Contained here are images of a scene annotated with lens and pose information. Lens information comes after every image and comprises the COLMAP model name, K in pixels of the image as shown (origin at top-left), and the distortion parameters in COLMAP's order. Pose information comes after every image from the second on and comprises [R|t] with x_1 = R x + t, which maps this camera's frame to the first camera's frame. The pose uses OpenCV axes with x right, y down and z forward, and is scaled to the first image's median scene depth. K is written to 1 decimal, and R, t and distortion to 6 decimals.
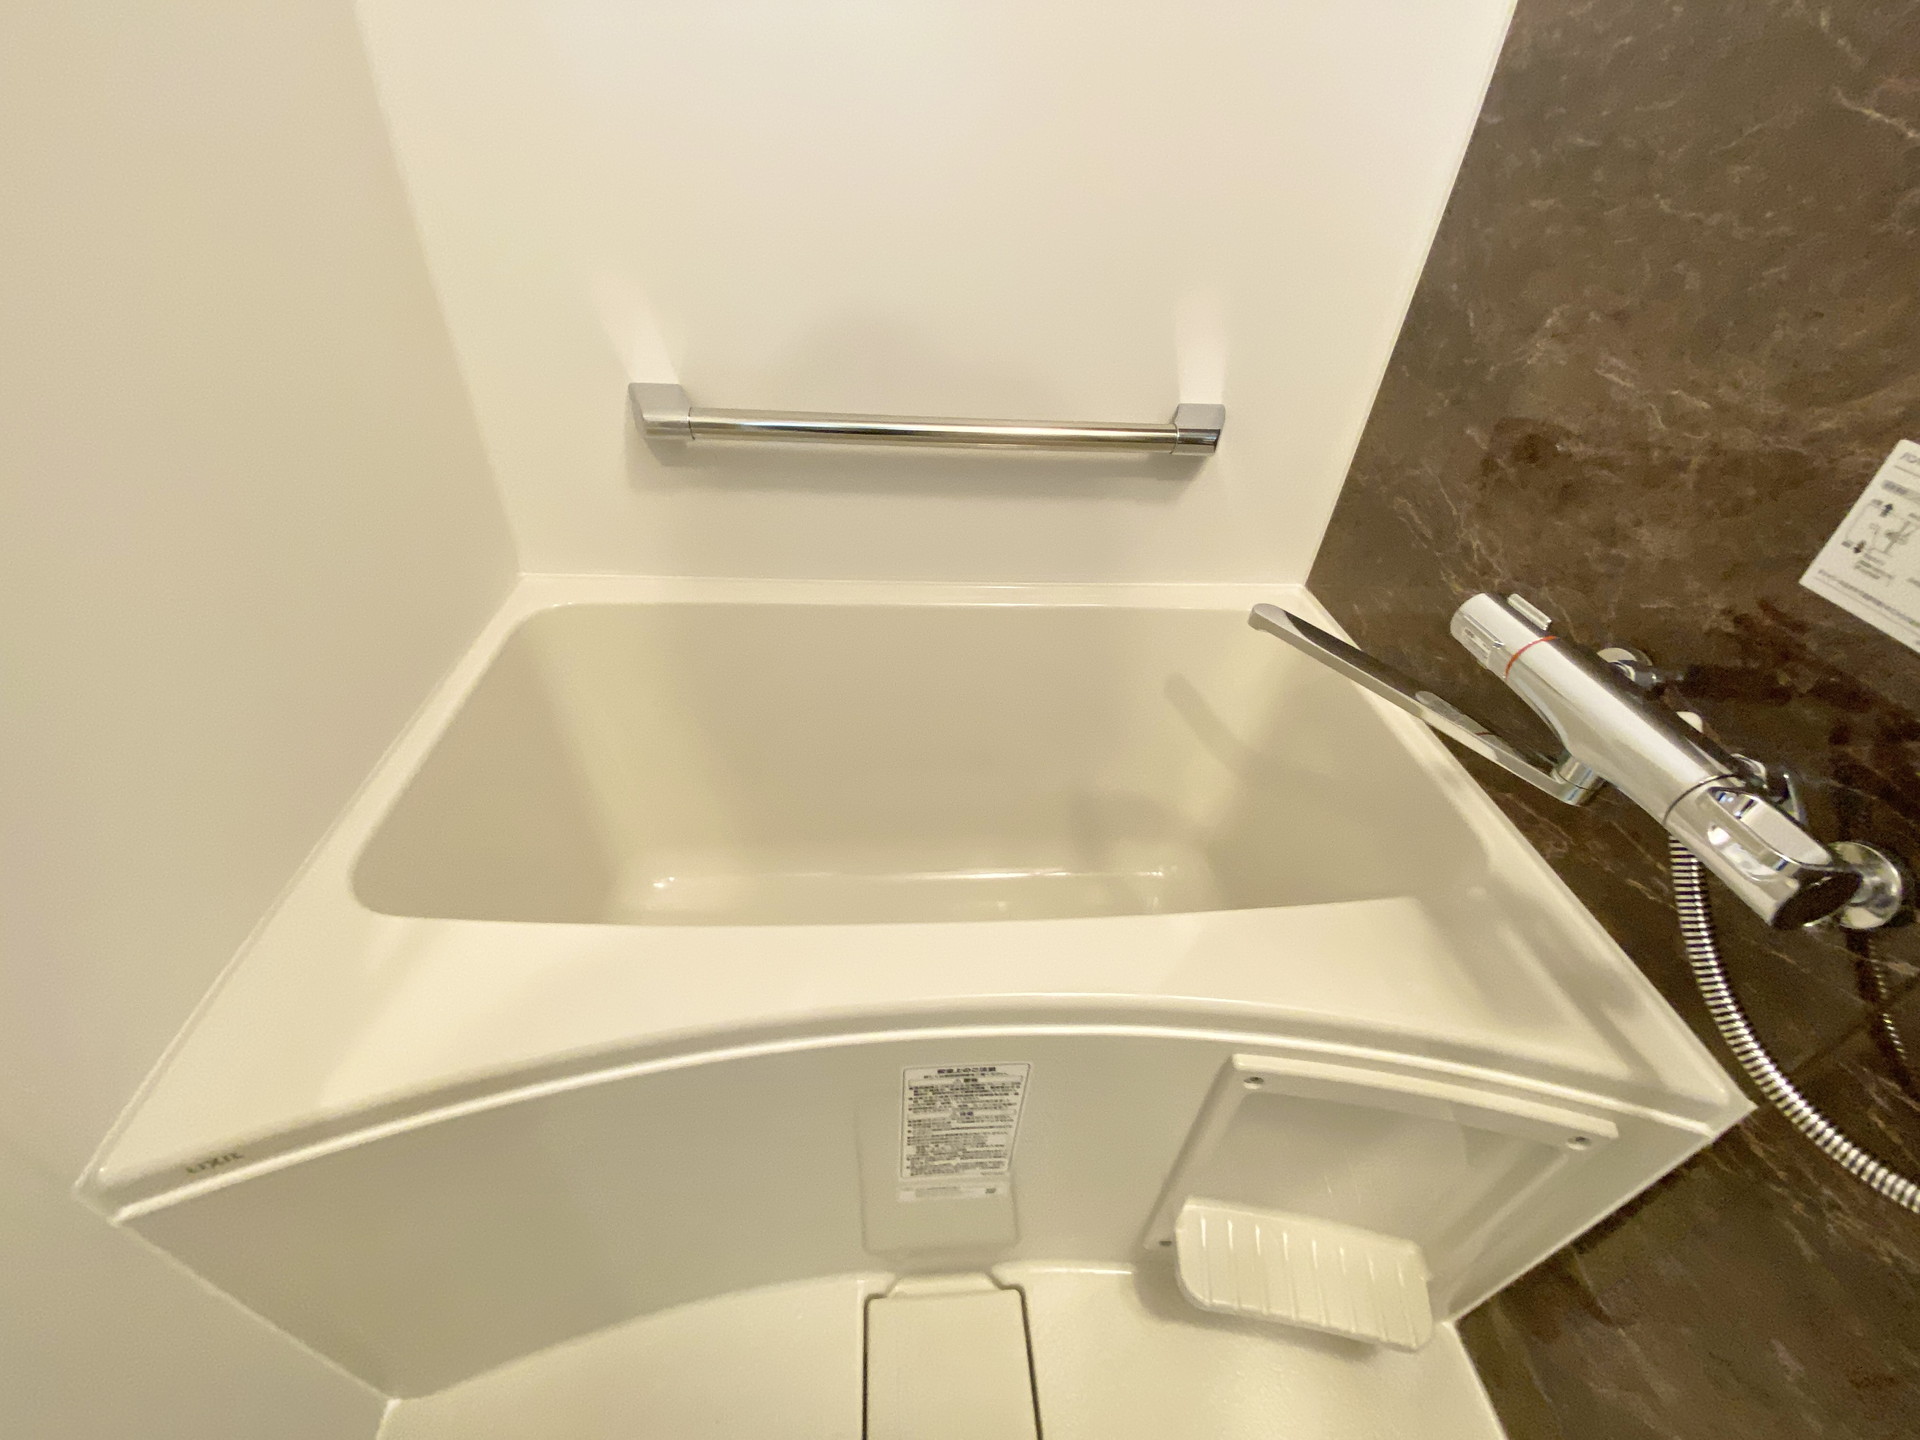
lens RADIAL K [[785.7, 0, 960.0], [0, 785.7, 720.0], [0, 0, 1]] dist [0.000739, -0.011917]
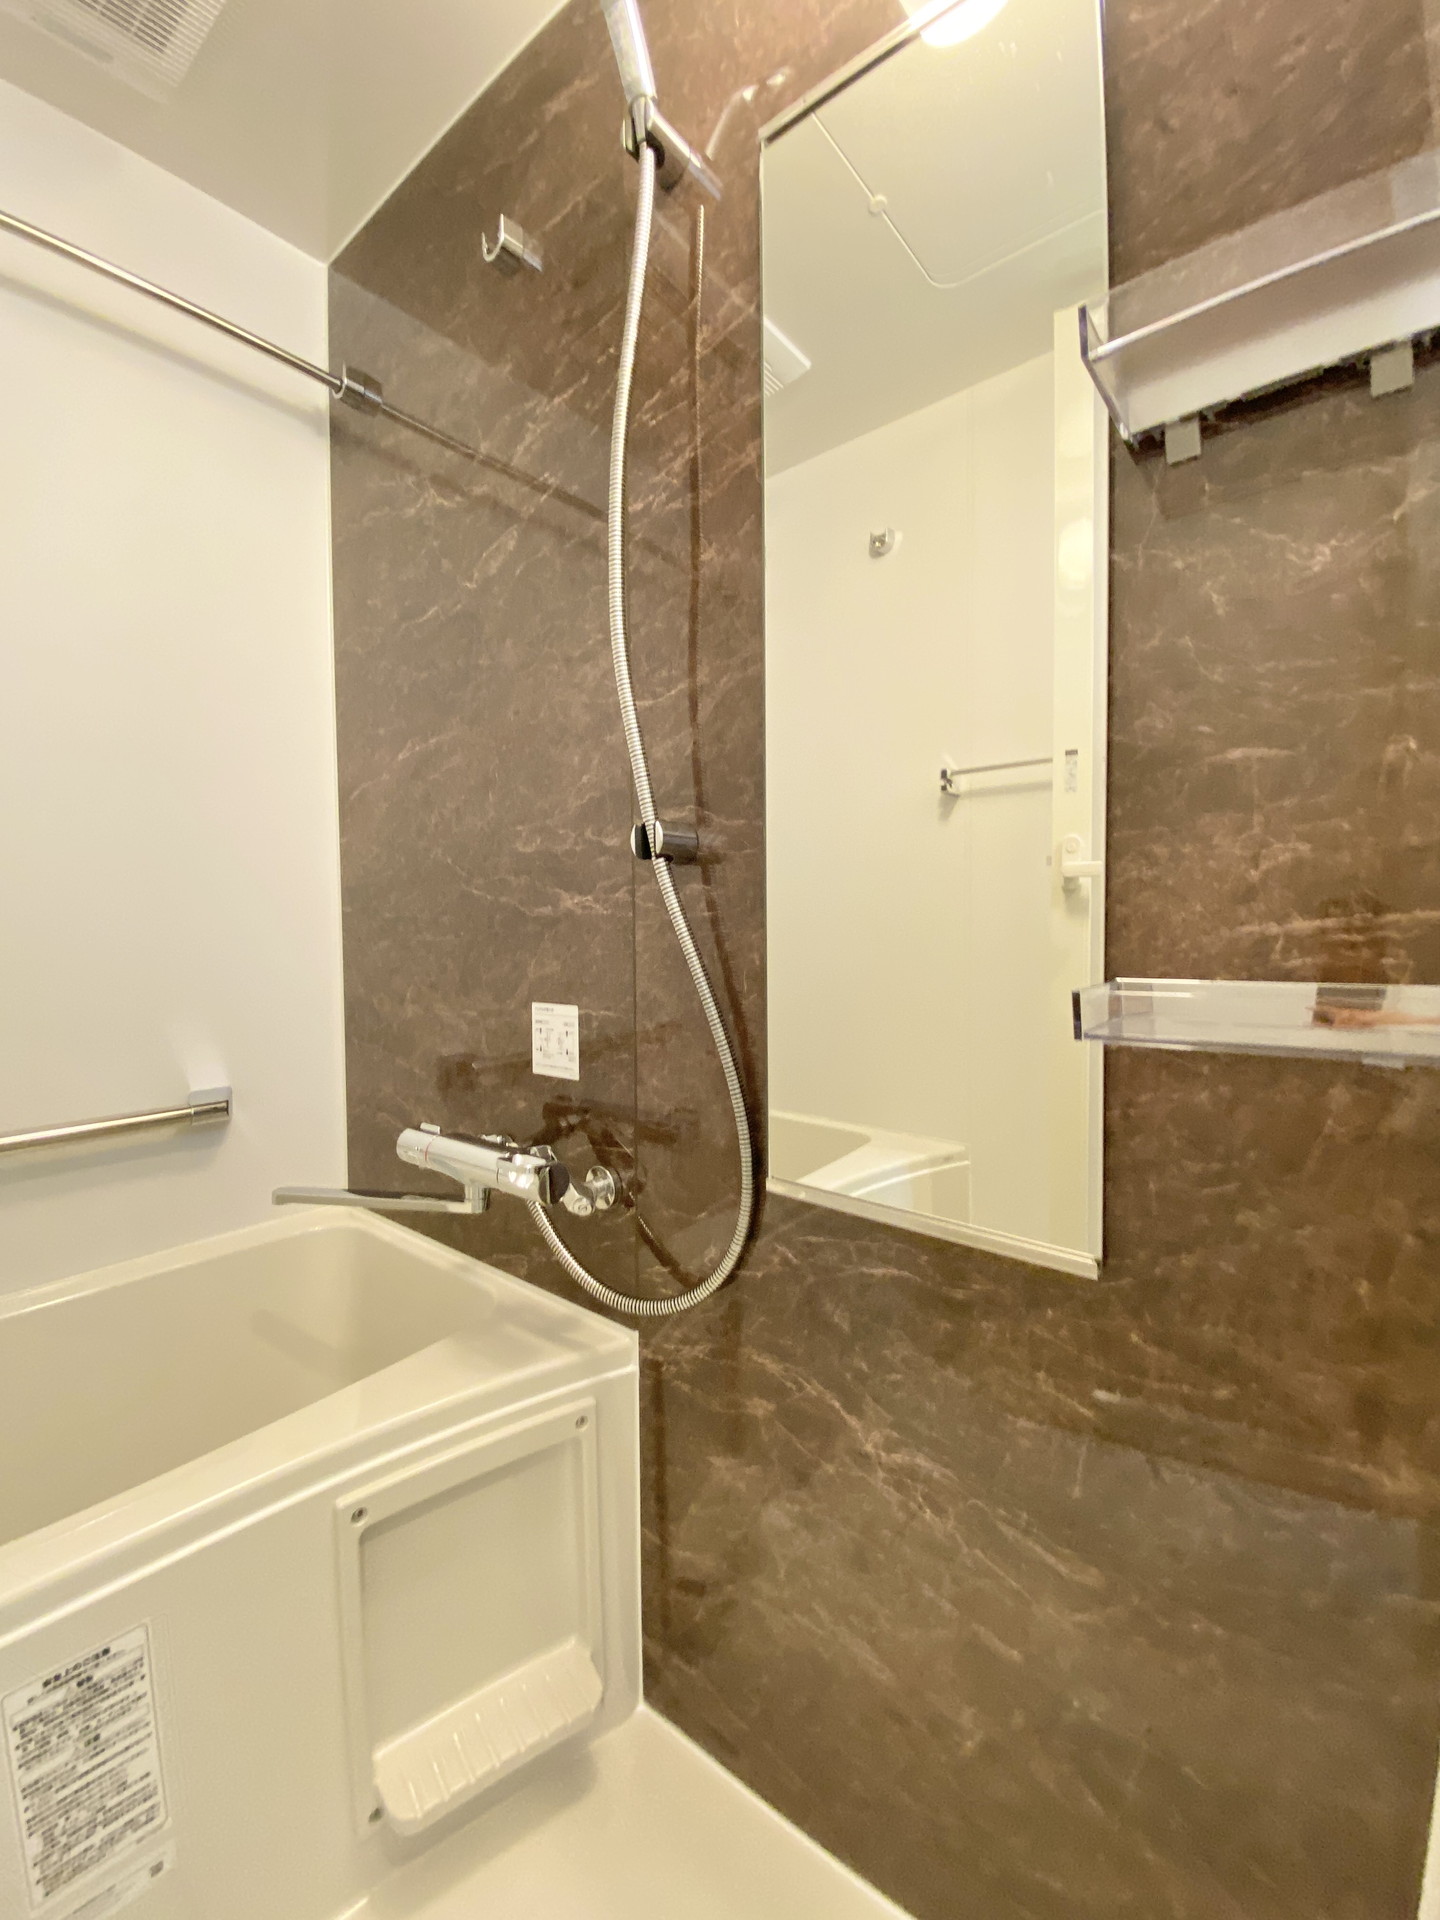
lens RADIAL K [[785.7, 0, 720.0], [0, 785.7, 960.0], [0, 0, 1]] dist [0.000739, -0.011917]
pose [[0.698537, -0.088962, 0.710022, -0.029932], [0.476739, 0.797816, -0.369065, 0.473784], [-0.533634, 0.596301, 0.599716, -0.568783]]
